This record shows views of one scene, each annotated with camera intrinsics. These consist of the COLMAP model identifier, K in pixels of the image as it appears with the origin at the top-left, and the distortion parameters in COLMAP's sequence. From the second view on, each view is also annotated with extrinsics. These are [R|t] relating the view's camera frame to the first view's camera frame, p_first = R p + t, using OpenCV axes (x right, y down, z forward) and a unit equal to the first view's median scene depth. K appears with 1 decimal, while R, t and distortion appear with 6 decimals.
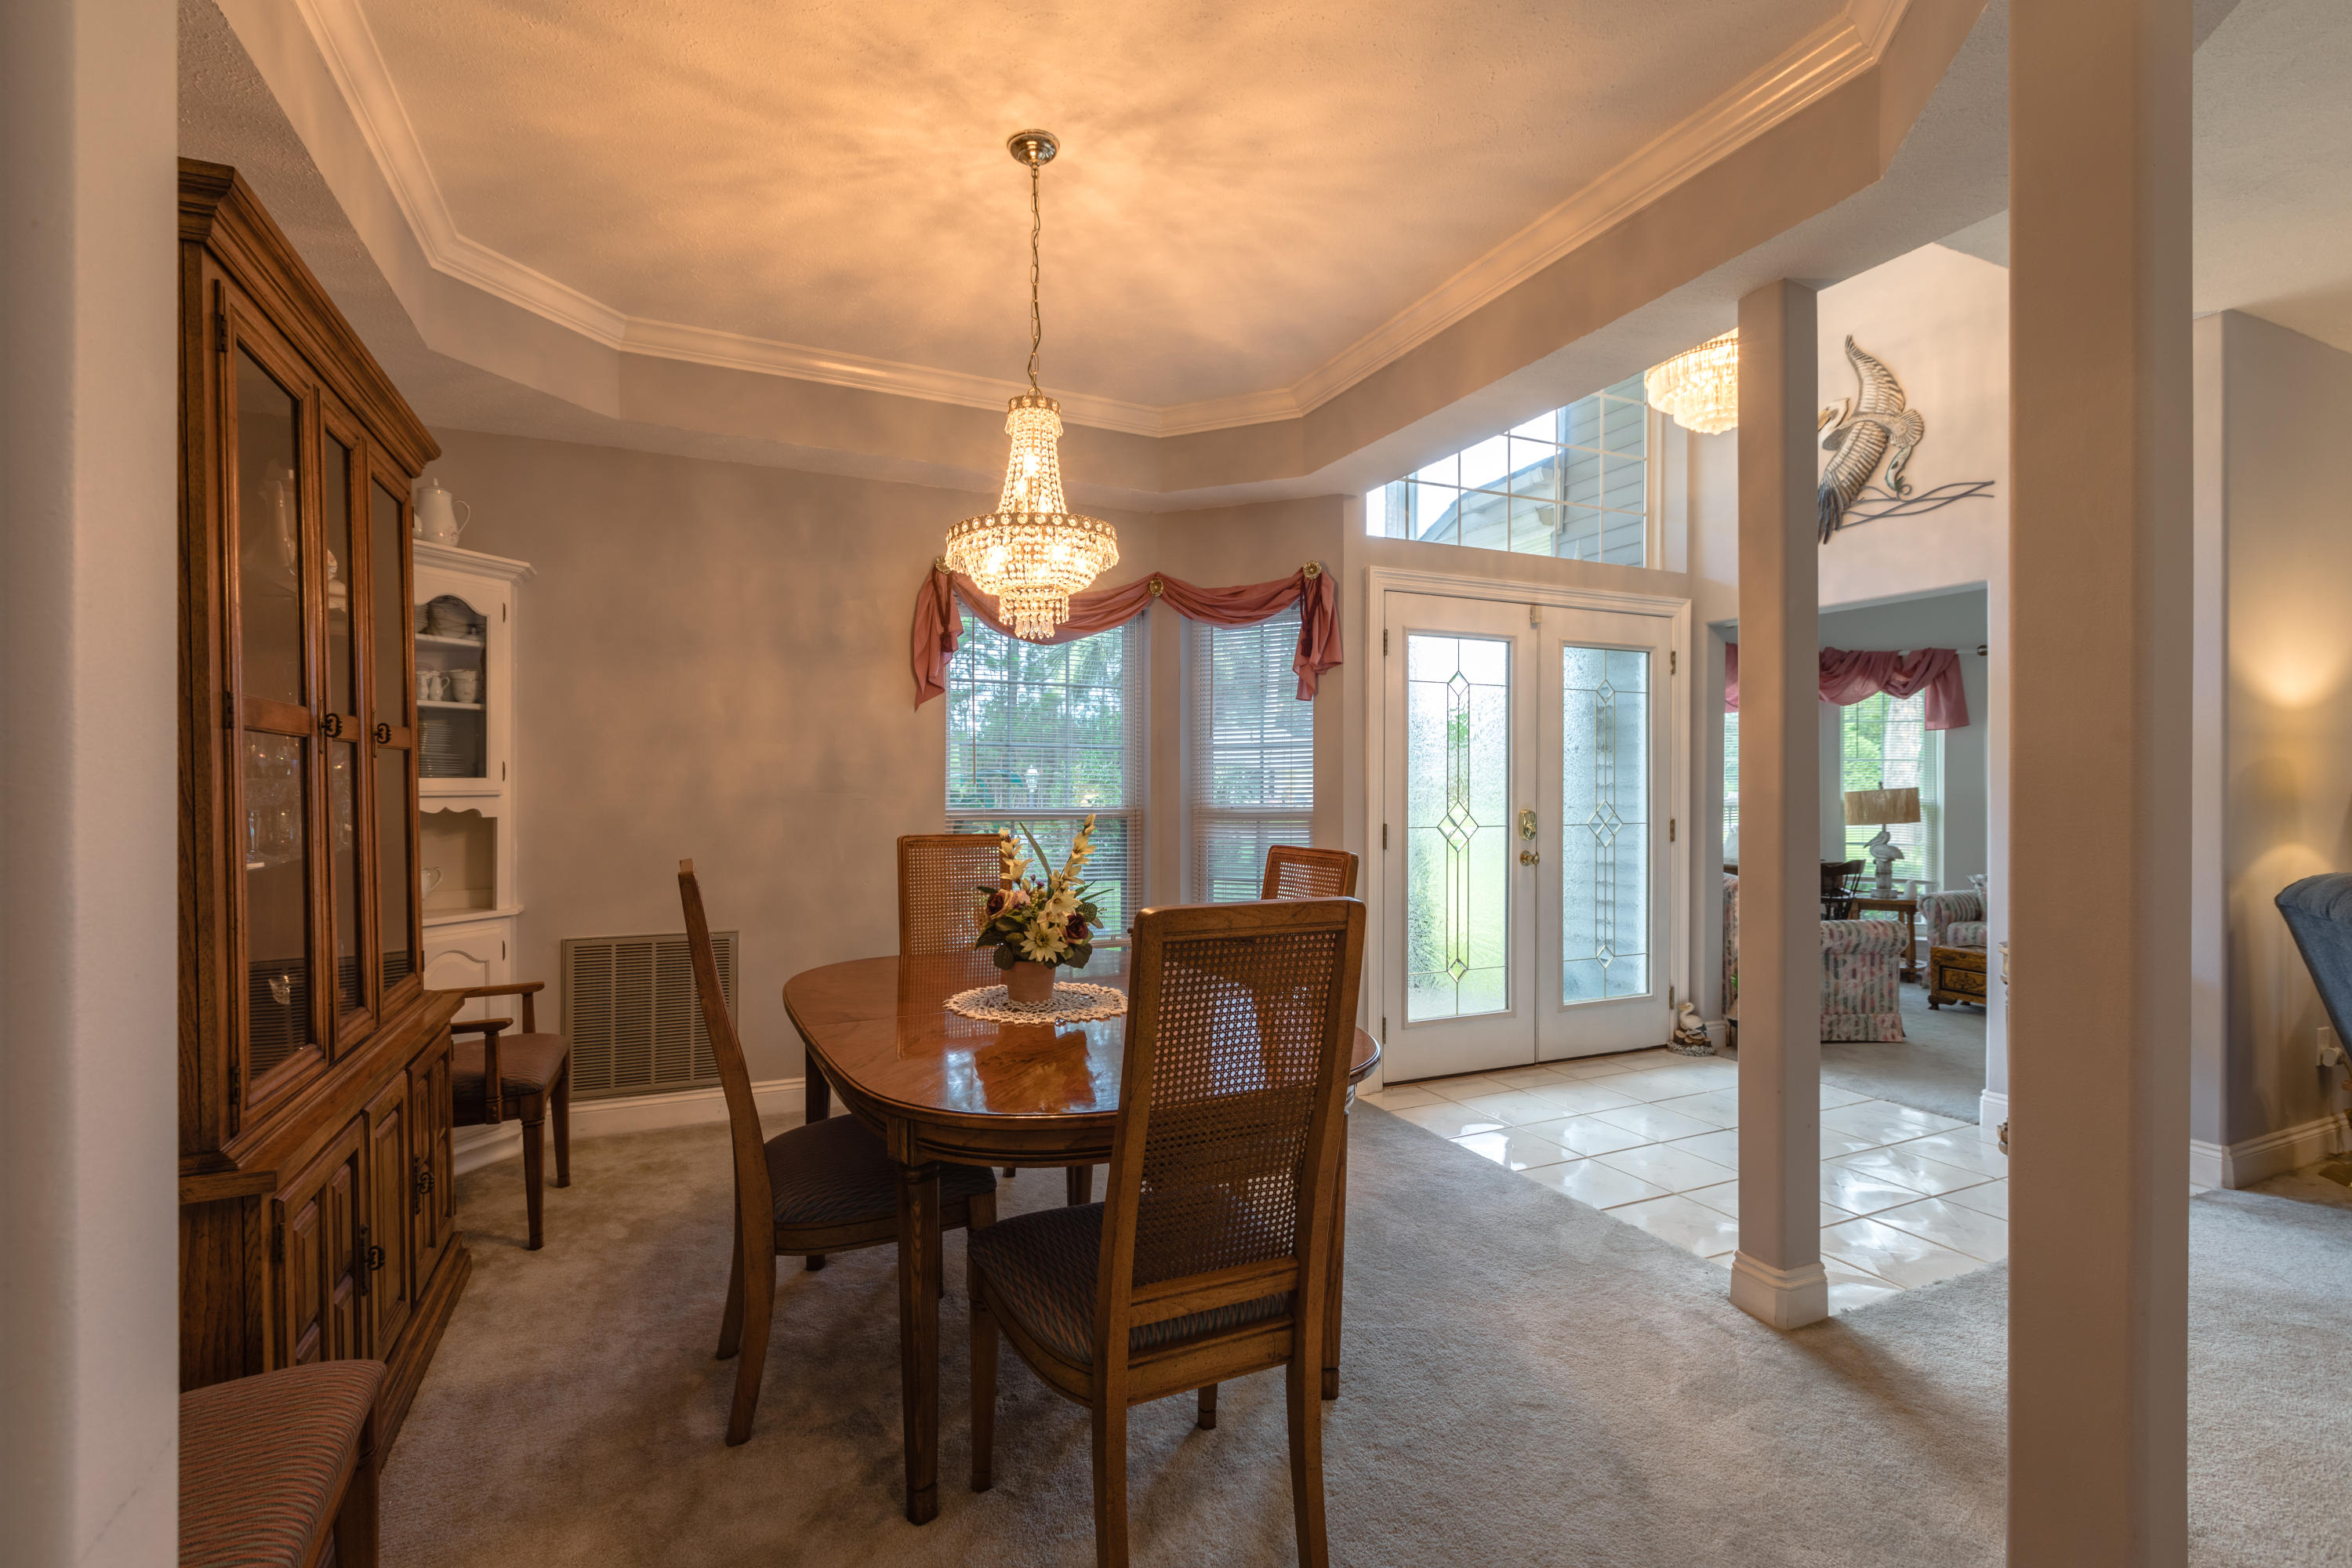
lens RADIAL K [[1048.4, 0, 1176.1], [0, 1048.4, 787.4], [0, 0, 1]] dist [-0.002007, -0.000484]
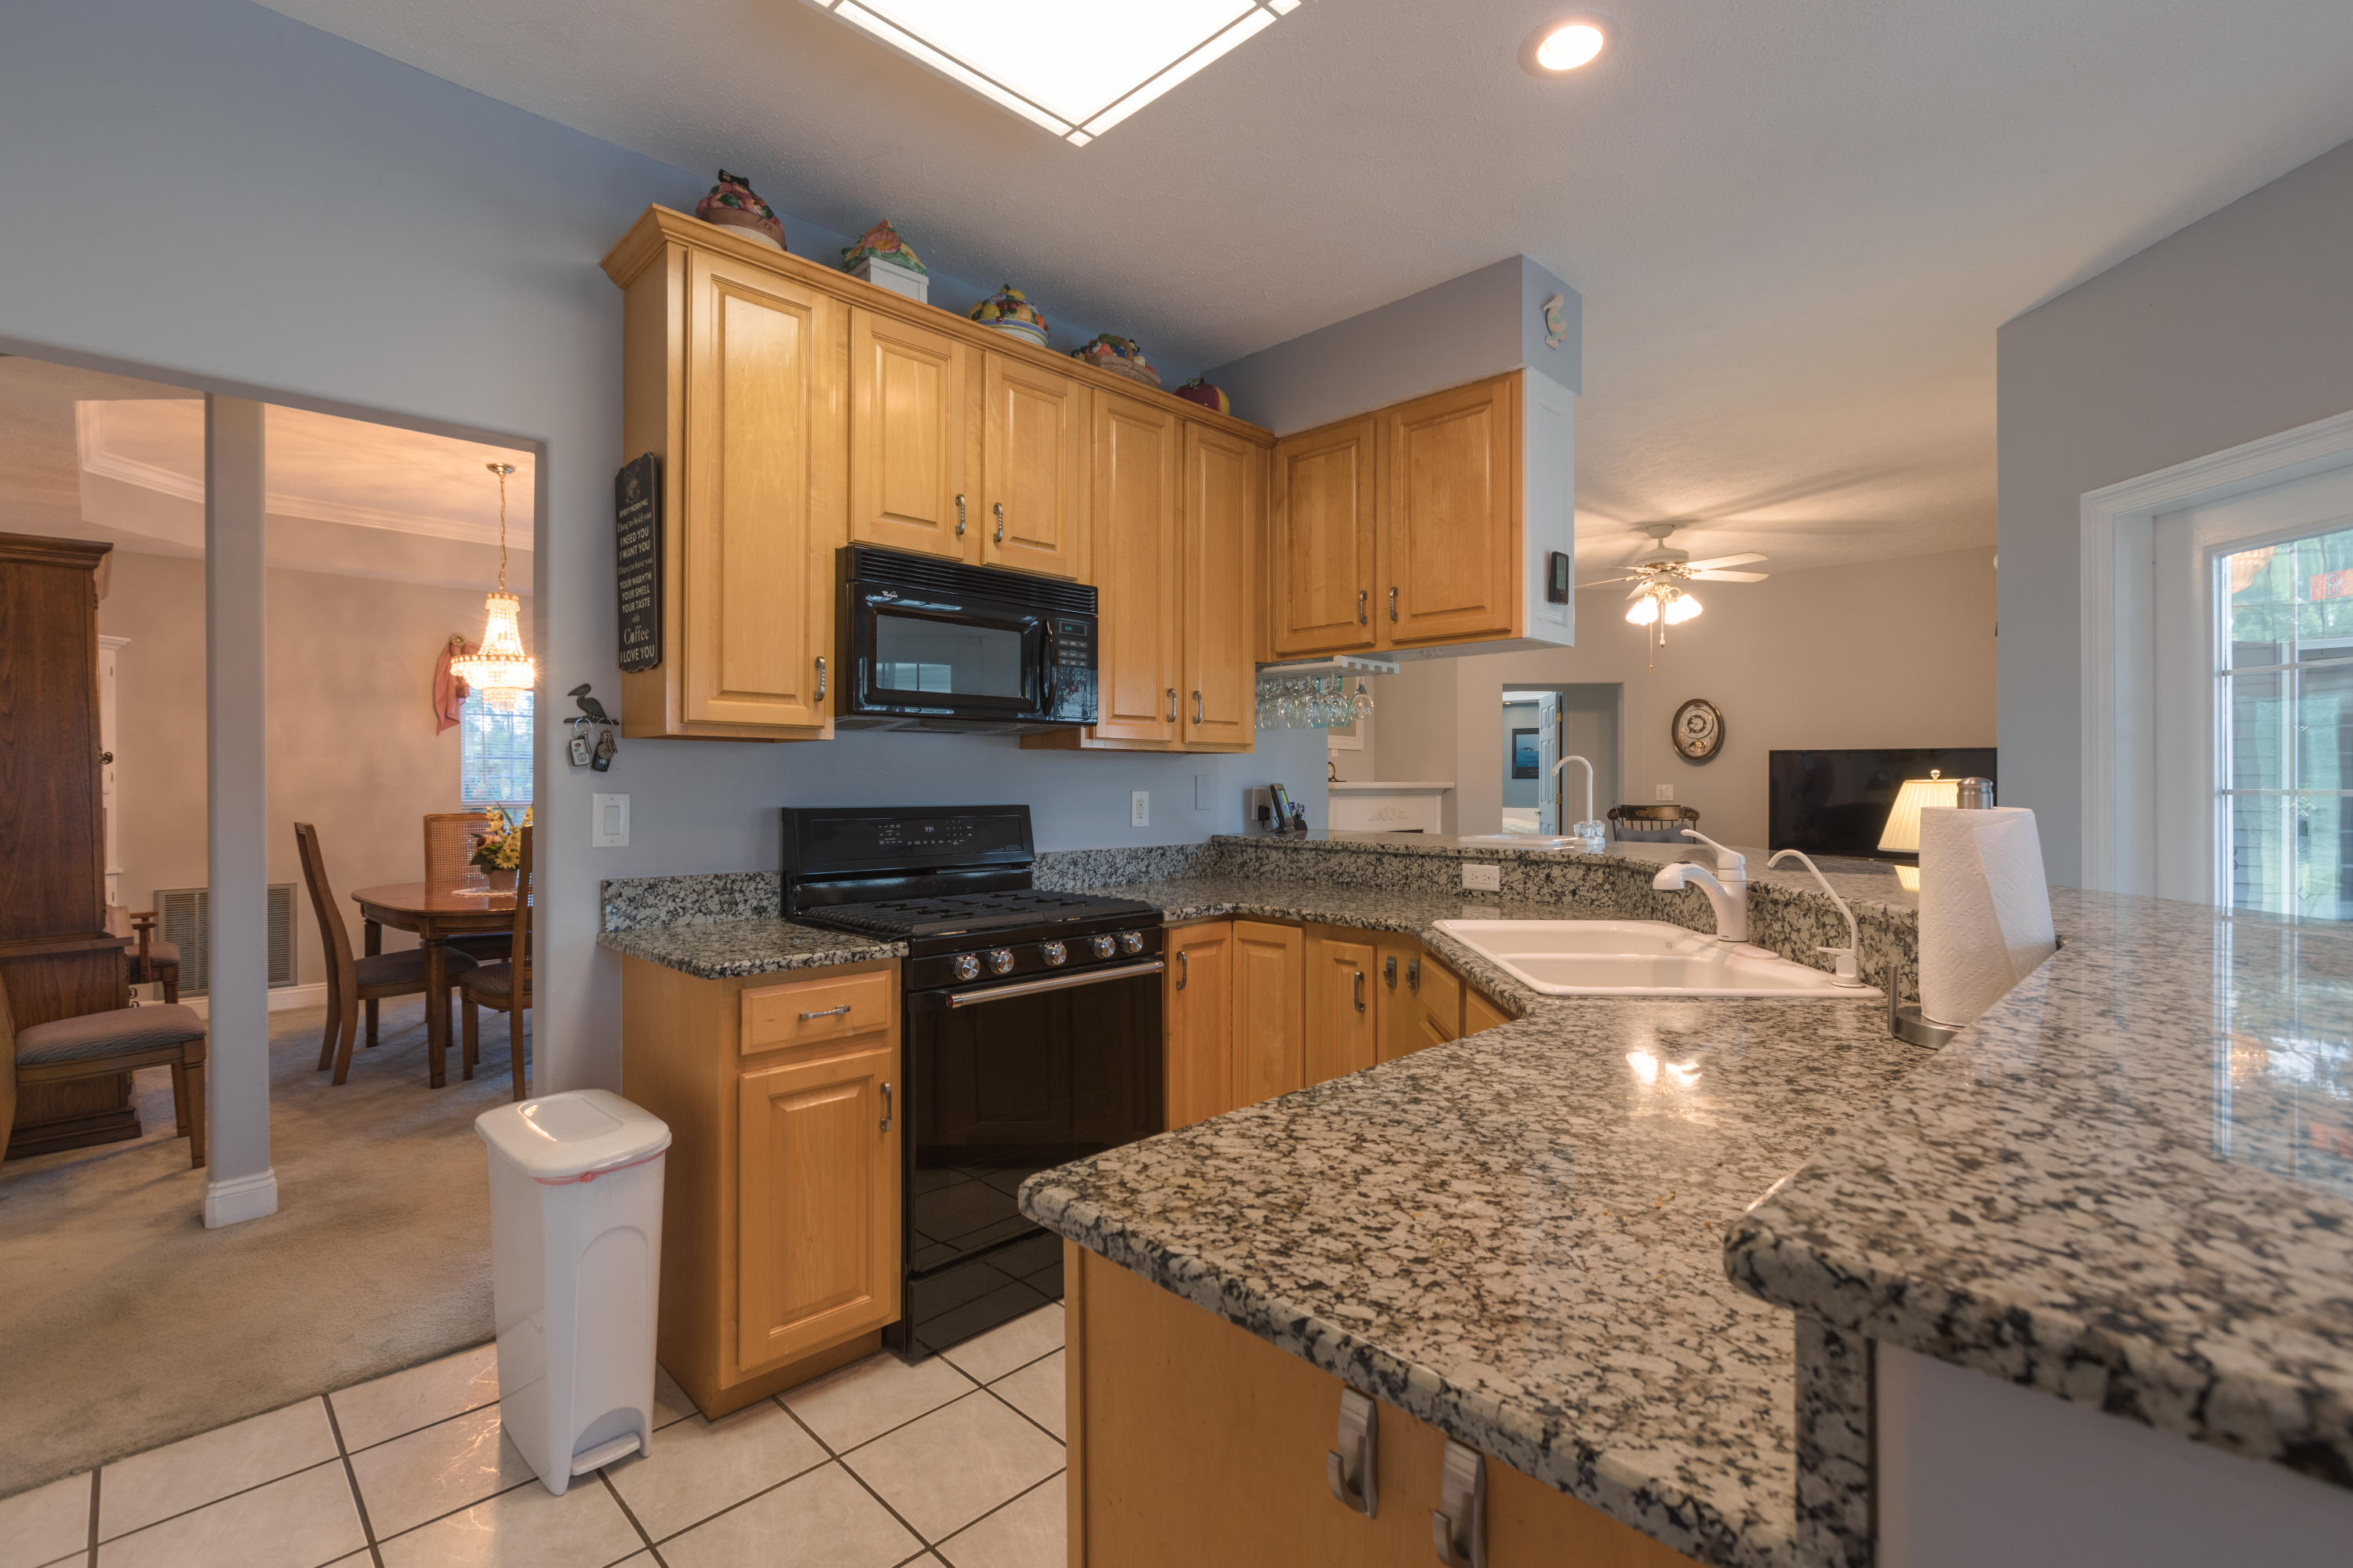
lens RADIAL K [[1048.9, 0, 1184.3], [0, 1048.9, 790.4], [0, 0, 1]] dist [-0.002007, -0.000484]
pose [[0.932612, -0.007084, 0.360810, 0.314840], [0.006120, 0.999974, 0.003814, 0.009016], [-0.360828, -0.001349, 0.932631, -1.192065]]
